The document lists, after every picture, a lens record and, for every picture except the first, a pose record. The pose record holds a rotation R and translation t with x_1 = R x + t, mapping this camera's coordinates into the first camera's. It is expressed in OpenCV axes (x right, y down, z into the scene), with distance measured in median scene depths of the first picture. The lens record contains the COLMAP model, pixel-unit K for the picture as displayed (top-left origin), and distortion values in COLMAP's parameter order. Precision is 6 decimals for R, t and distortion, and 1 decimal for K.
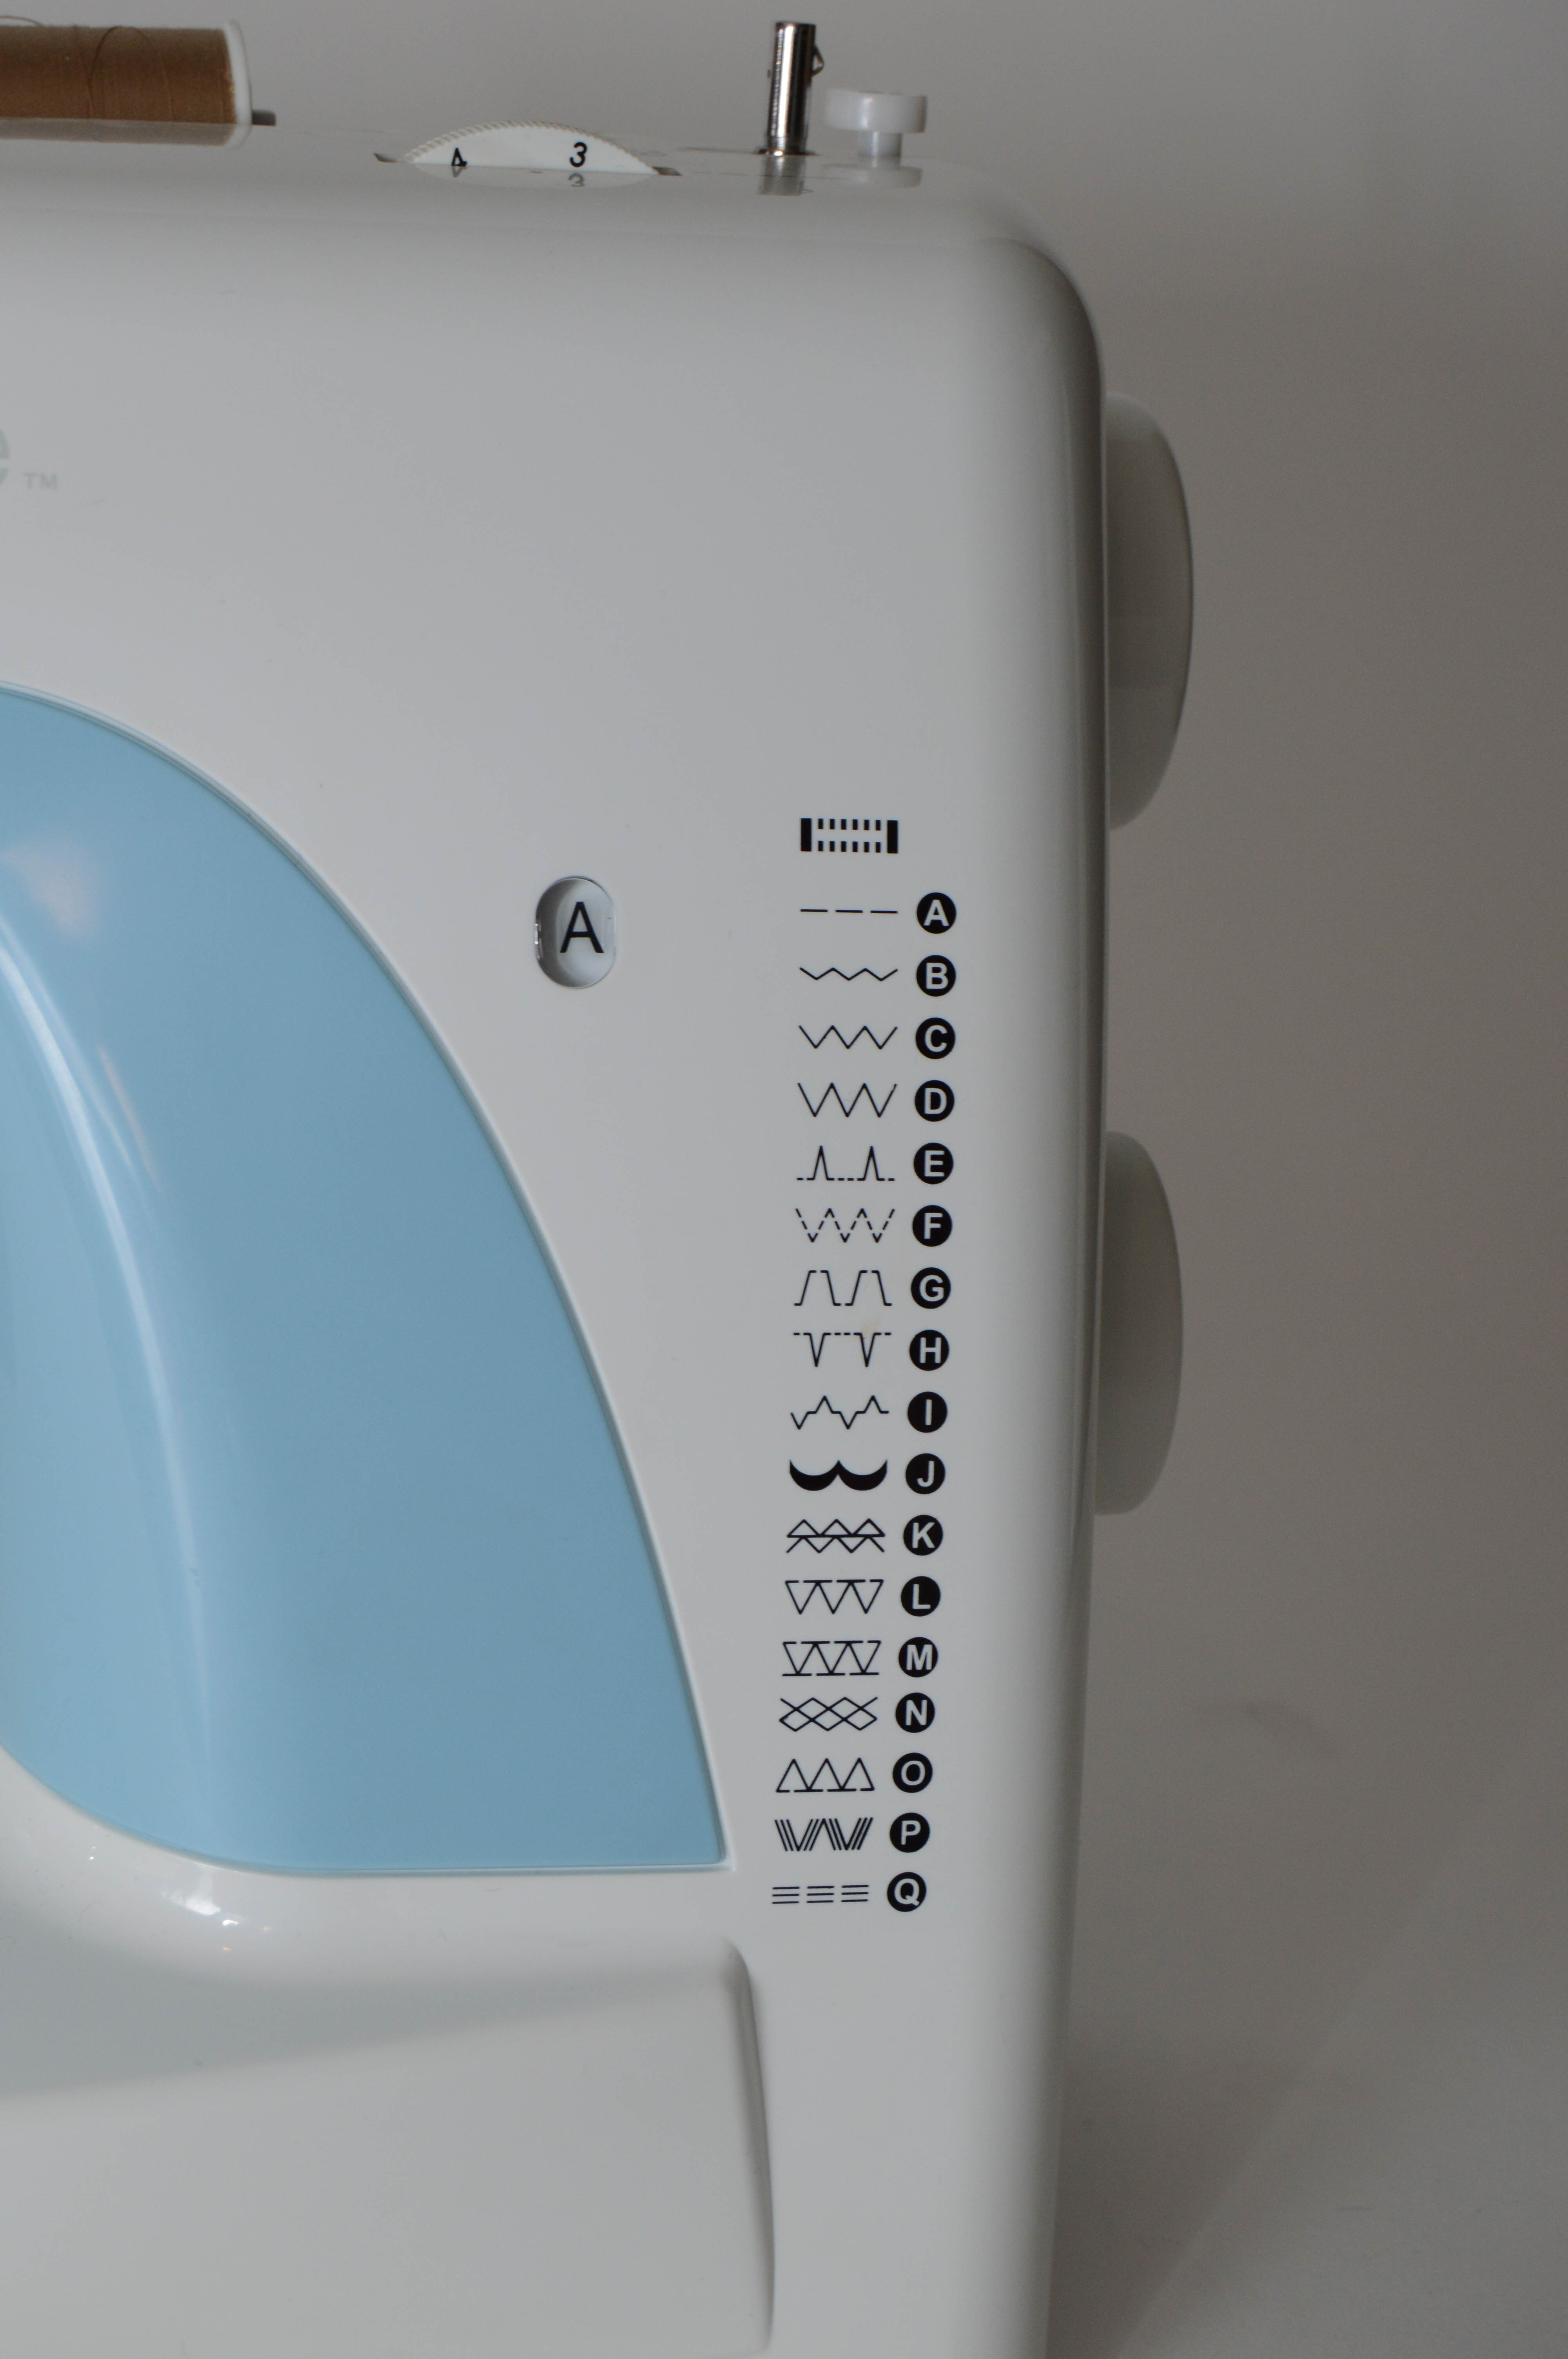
lens RADIAL K [[5177.6, 0, 787.9], [0, 5177.6, 1170.9], [0, 0, 1]] dist [-0.051459, 0.000000]
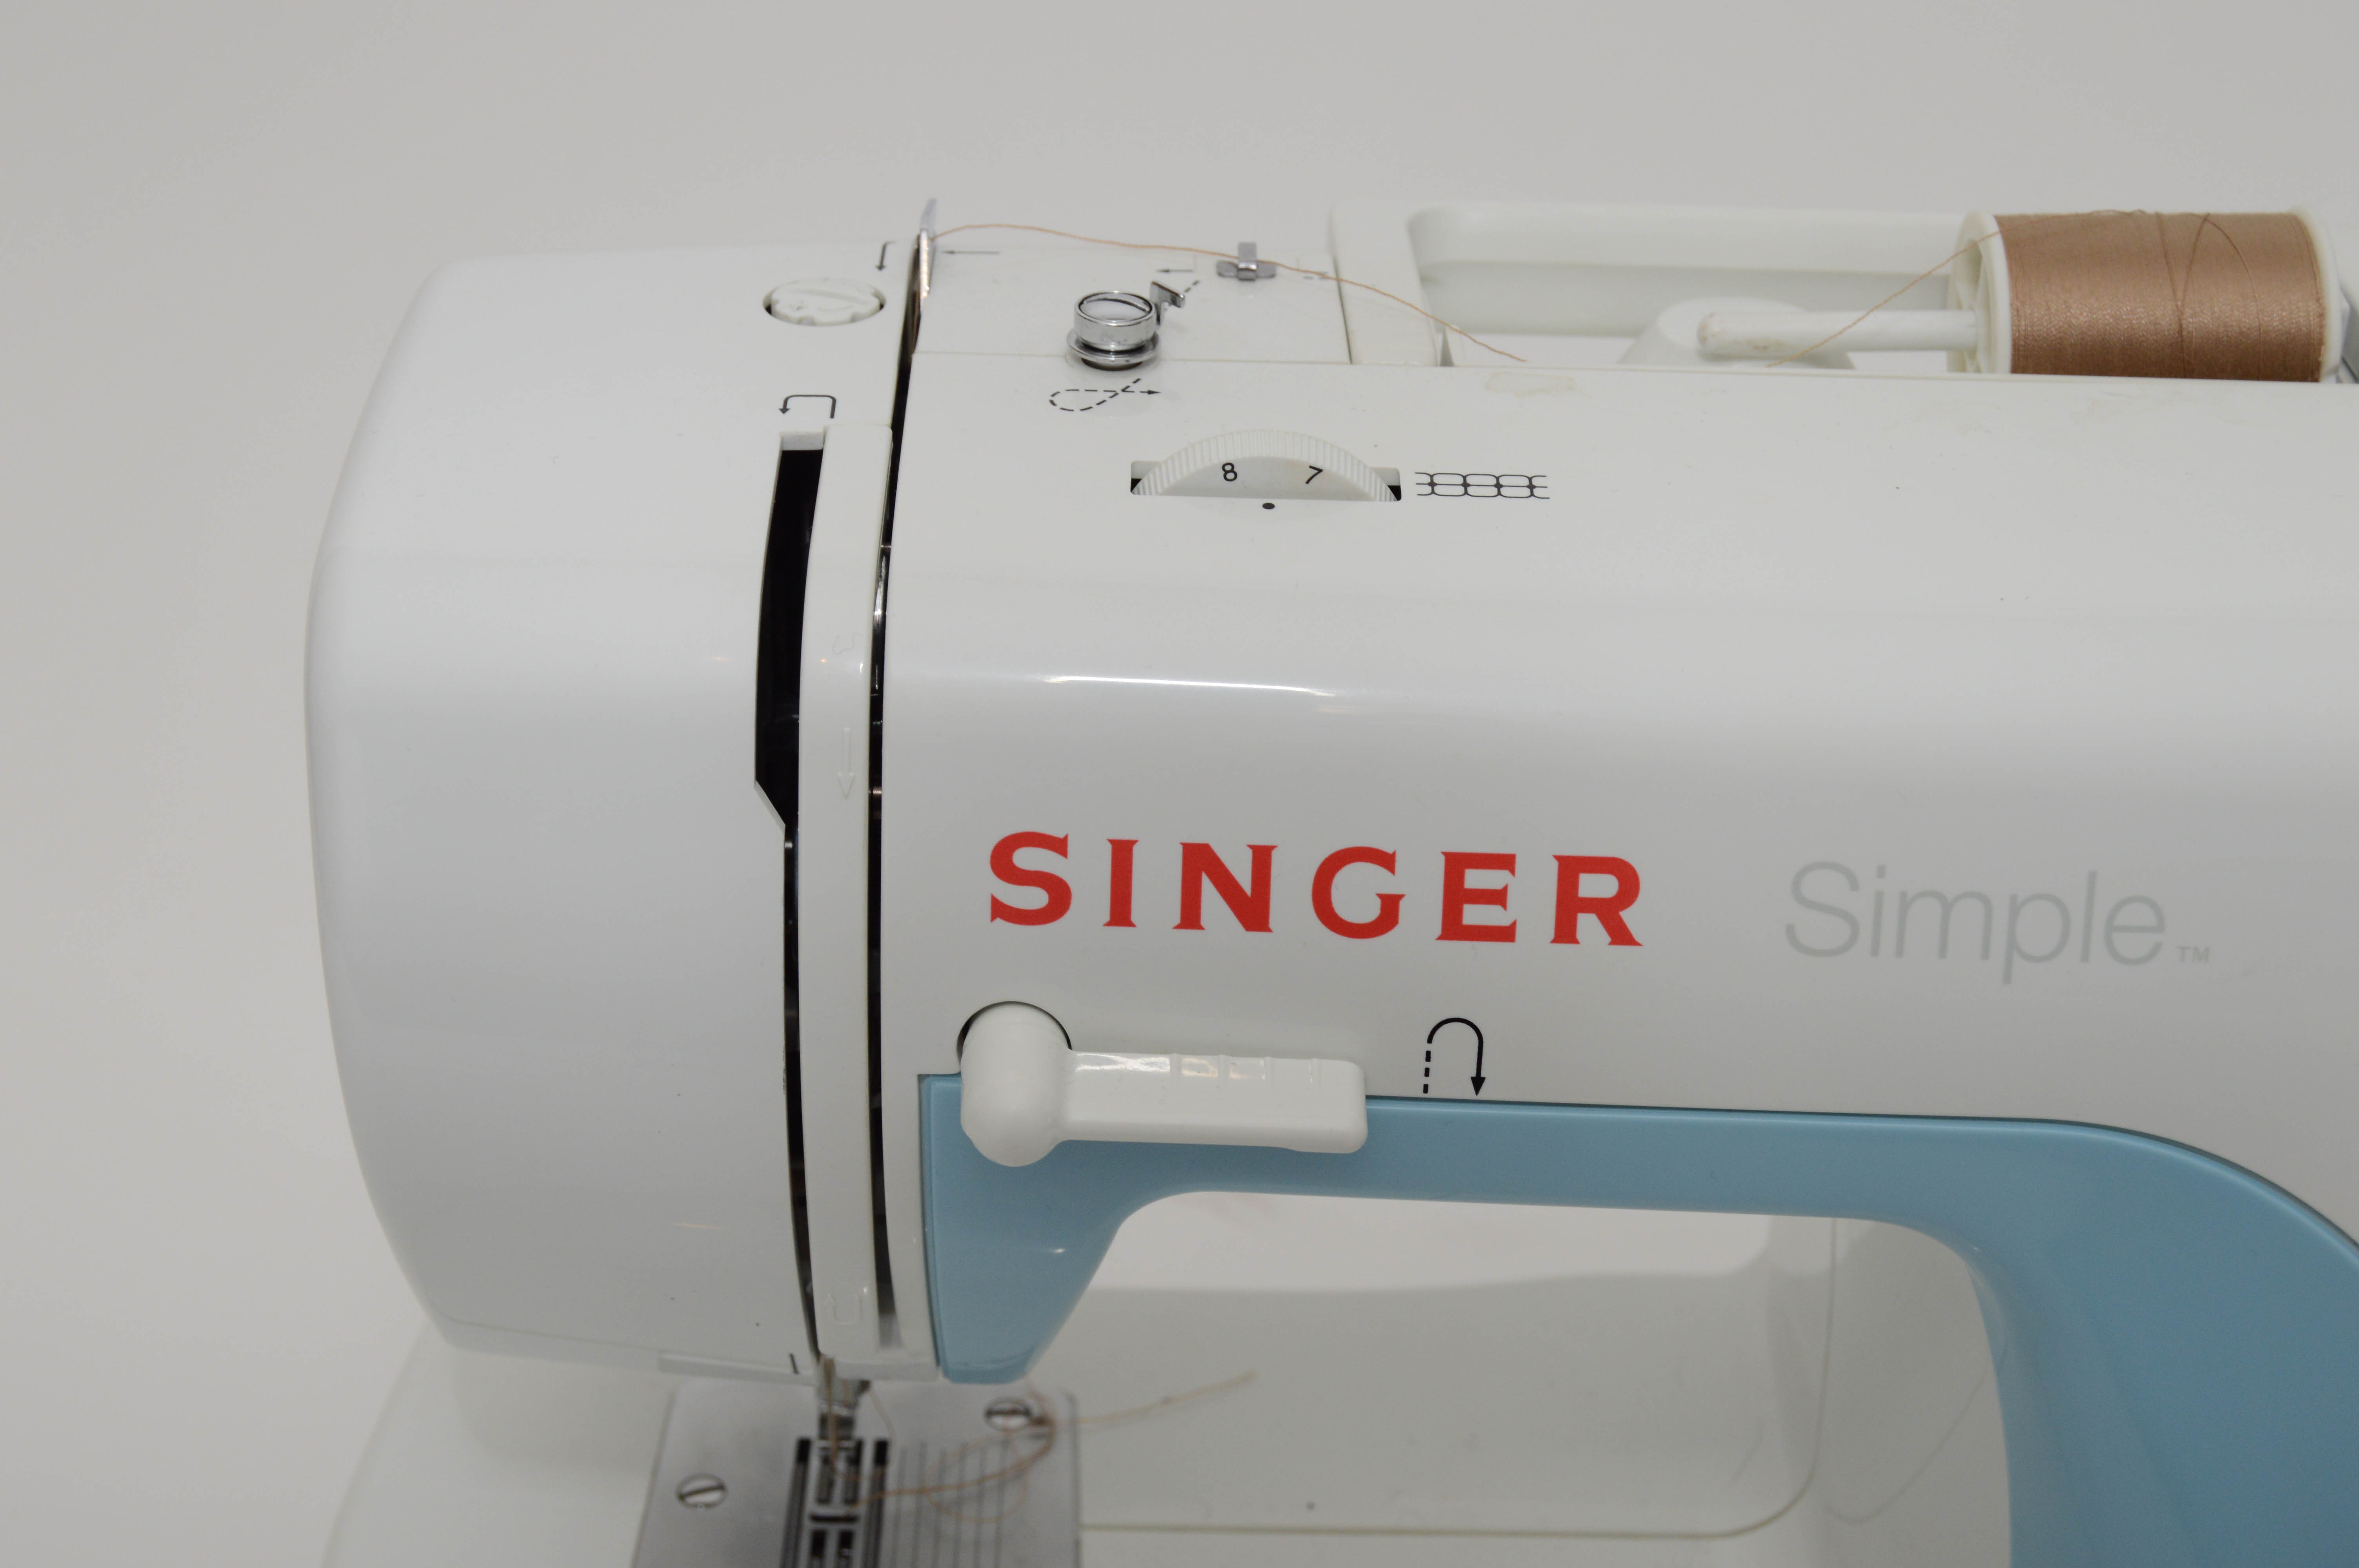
lens RADIAL K [[3835.2, 0, 1185.4], [0, 3835.2, 775.2], [0, 0, 1]] dist [-0.047317, 0.000000]
pose [[0.978461, 0.081761, -0.189548, -0.190781], [-0.021306, 0.953315, 0.301224, -0.372386], [0.205327, -0.290697, 0.934524, 0.261147]]
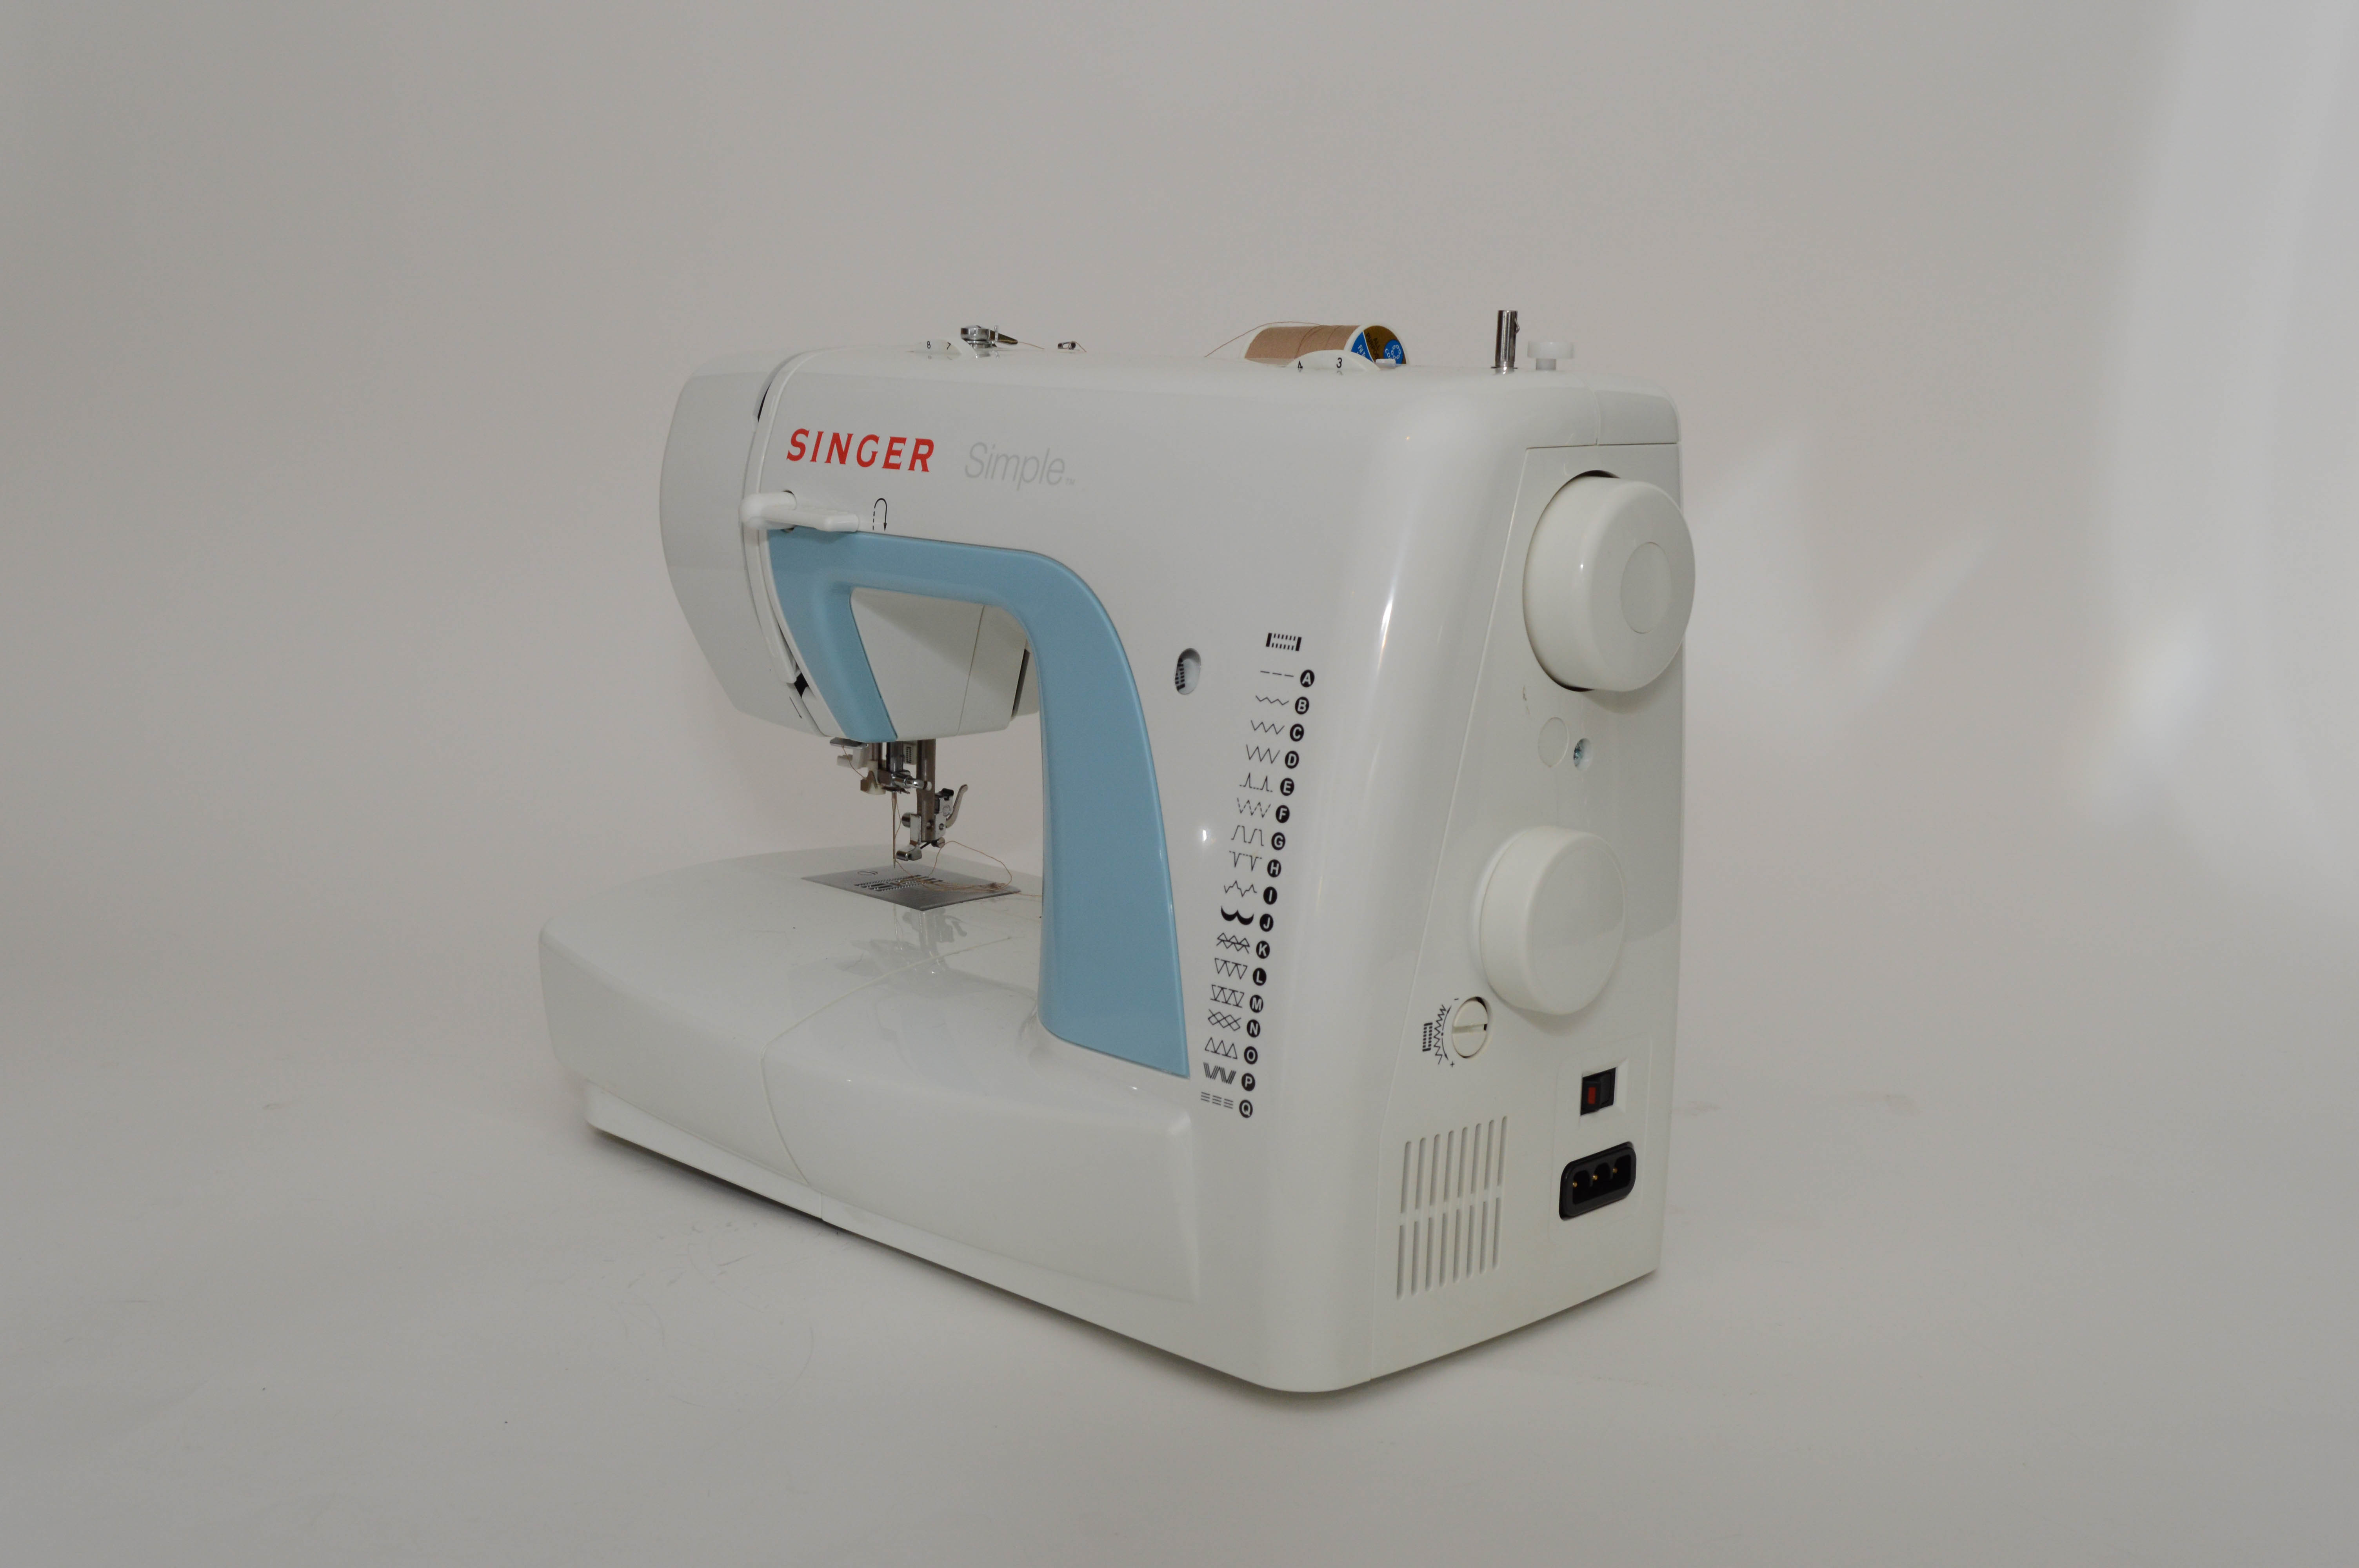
lens RADIAL K [[2705.6, 0, 1172.3], [0, 2705.6, 789.1], [0, 0, 1]] dist [-0.056442, 0.000000]
pose [[0.561081, 0.097431, -0.822007, 0.973756], [-0.195392, 0.980575, -0.017143, 0.029613], [0.804370, 0.170232, 0.569219, 0.284027]]
